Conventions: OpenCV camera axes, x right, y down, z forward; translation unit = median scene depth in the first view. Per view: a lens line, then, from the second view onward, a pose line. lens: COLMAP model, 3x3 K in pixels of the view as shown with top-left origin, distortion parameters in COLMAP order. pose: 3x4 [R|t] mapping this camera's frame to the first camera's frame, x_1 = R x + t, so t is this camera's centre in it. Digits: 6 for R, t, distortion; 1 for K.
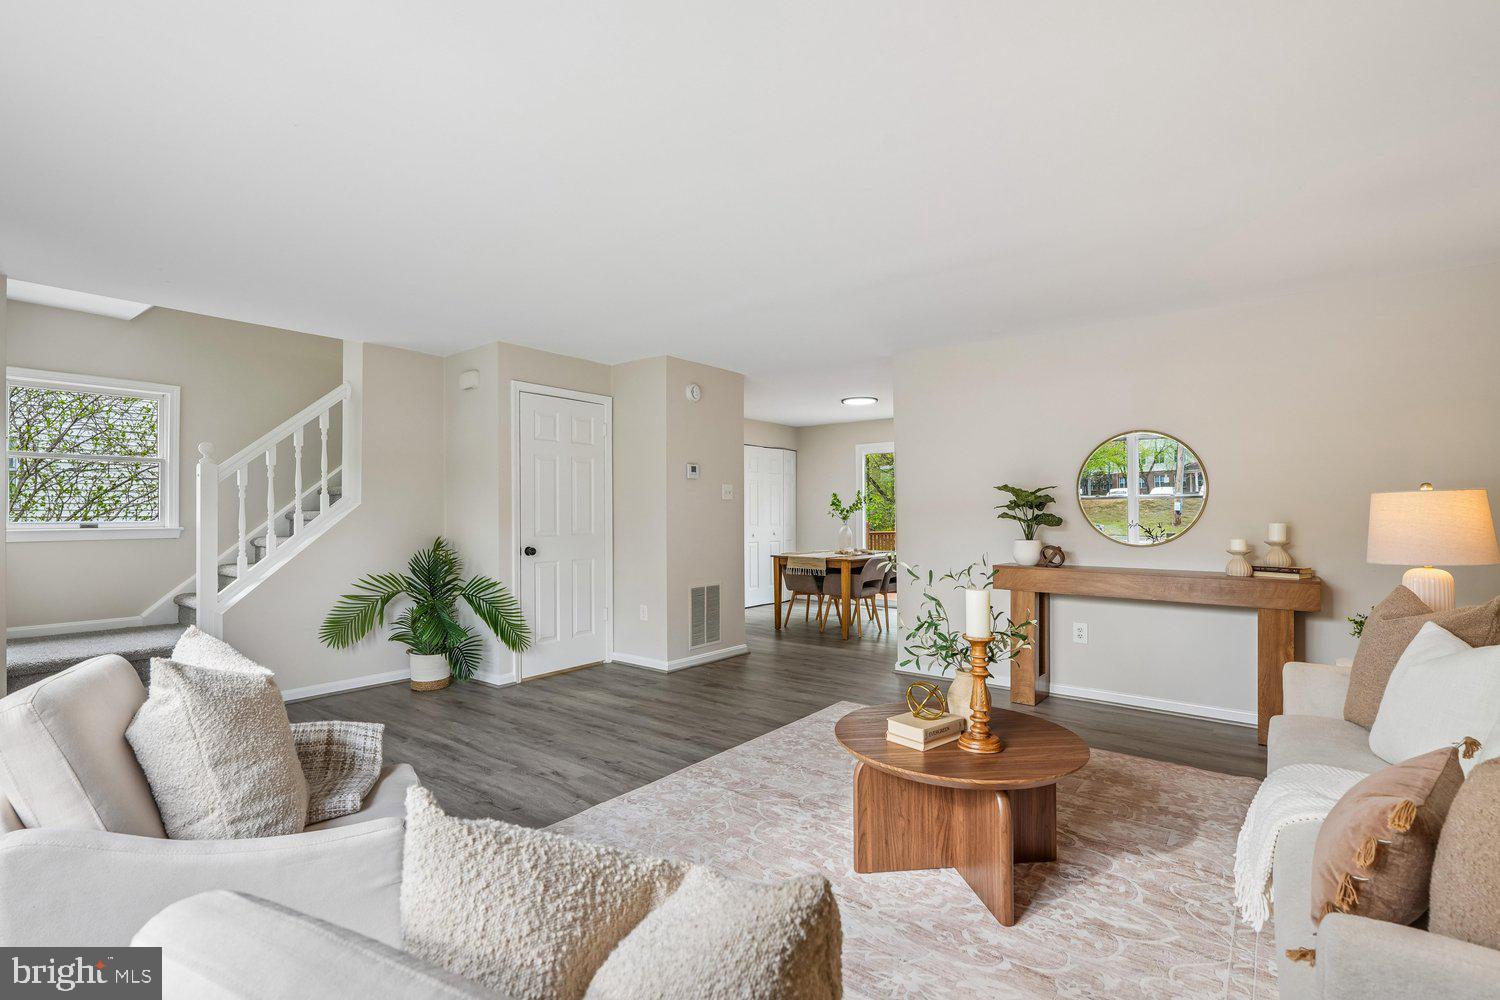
lens RADIAL K [[693.6, 0, 747.9], [0, 693.6, 515.0], [0, 0, 1]] dist [0.002843, -0.000365]
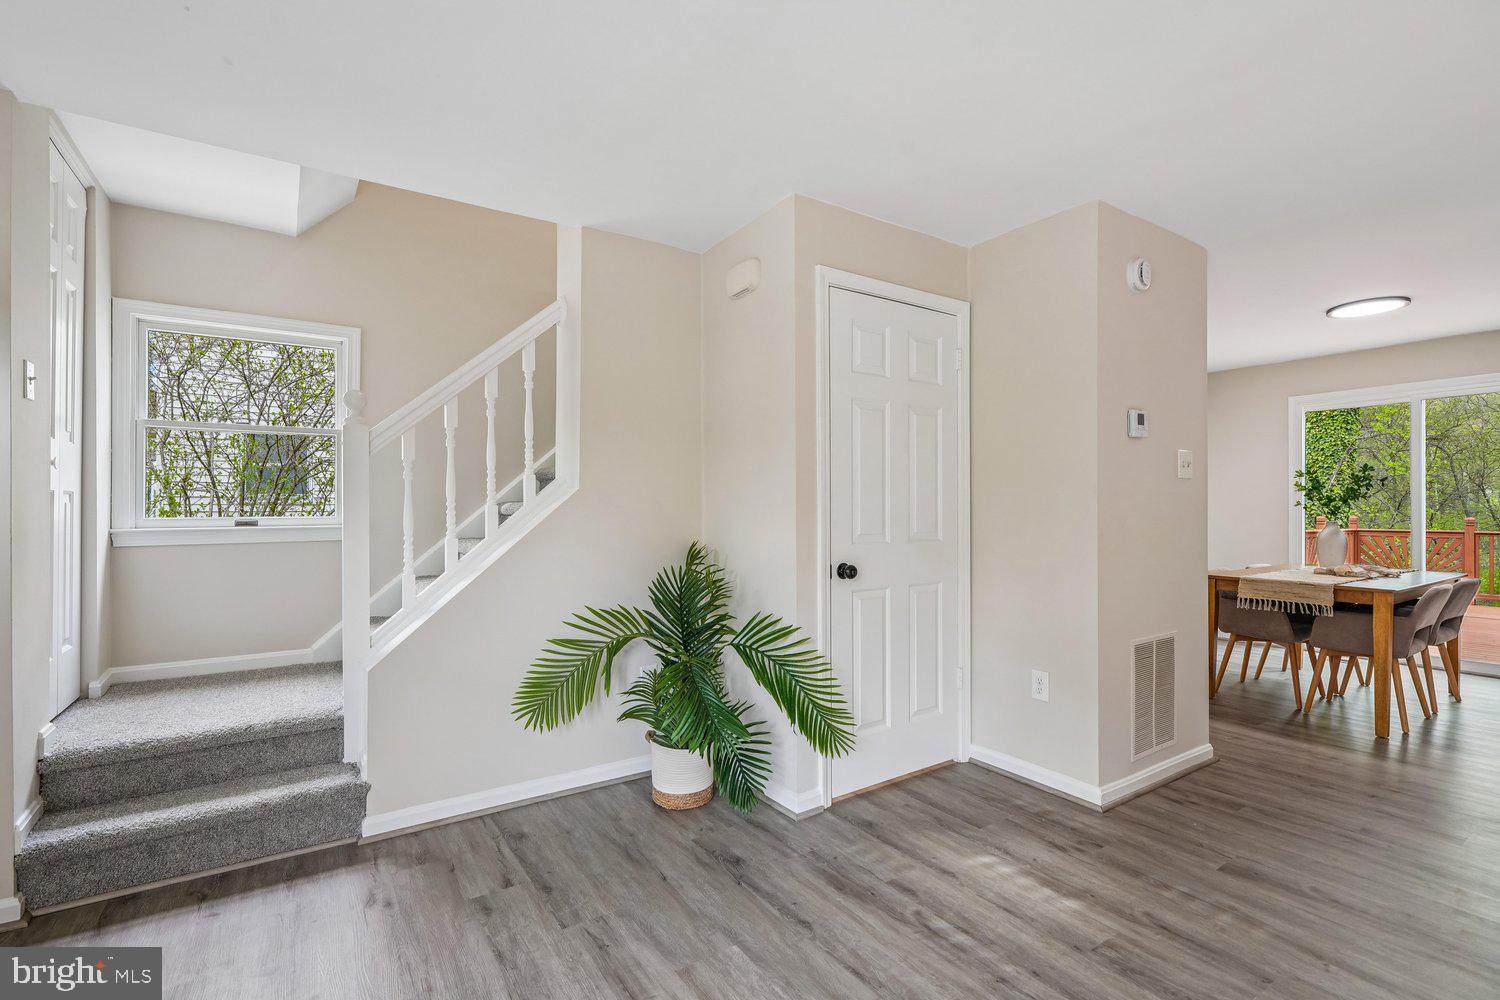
lens RADIAL K [[693.6, 0, 754.7], [0, 693.6, 497.2], [0, 0, 1]] dist [0.002843, -0.000365]
pose [[0.952001, -0.007734, -0.305998, -0.218950], [0.001619, 0.999794, -0.020232, 0.004025], [0.306091, 0.018765, 0.951817, 0.457736]]
